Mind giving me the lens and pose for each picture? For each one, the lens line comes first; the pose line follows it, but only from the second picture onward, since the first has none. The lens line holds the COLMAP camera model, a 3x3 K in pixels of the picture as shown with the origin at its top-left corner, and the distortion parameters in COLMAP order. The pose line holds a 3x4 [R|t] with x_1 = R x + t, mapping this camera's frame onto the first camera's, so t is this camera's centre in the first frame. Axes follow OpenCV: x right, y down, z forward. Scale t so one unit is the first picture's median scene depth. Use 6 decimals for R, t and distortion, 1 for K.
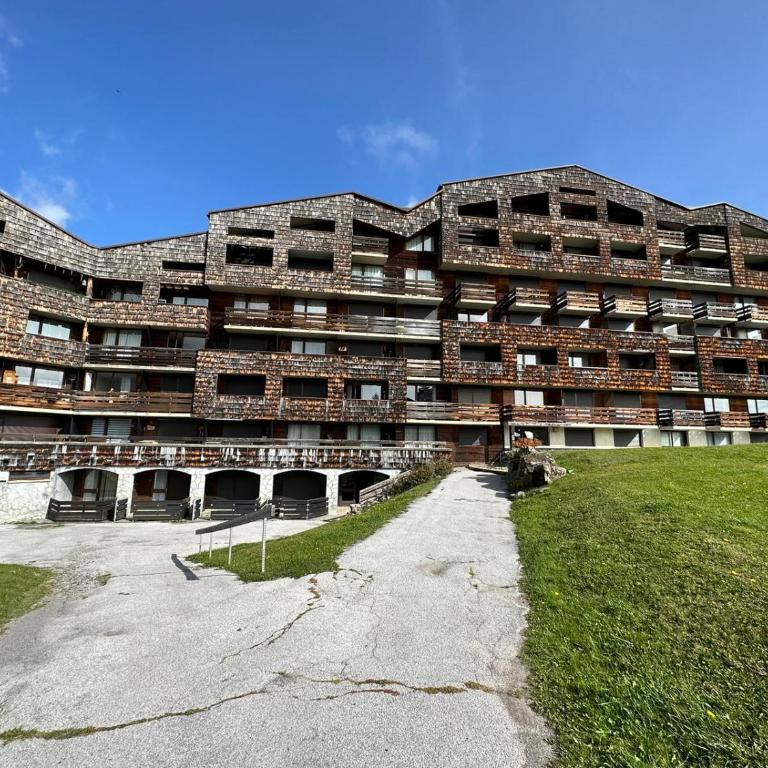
lens RADIAL K [[542.7, 0, 383.7], [0, 542.7, 379.7], [0, 0, 1]] dist [-0.001106, 0.001118]
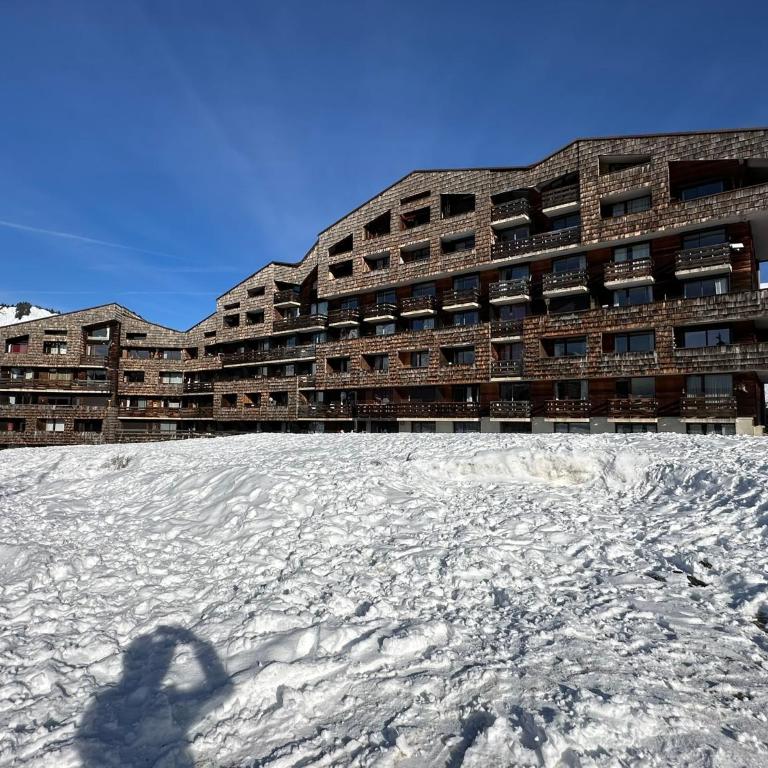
lens RADIAL K [[542.7, 0, 384.4], [0, 542.7, 387.4], [0, 0, 1]] dist [-0.001106, 0.001118]
pose [[0.643656, -0.047049, -0.763867, 1.217984], [0.133828, 0.989649, 0.051812, -0.048223], [0.753523, -0.135575, 0.643290, 0.241474]]
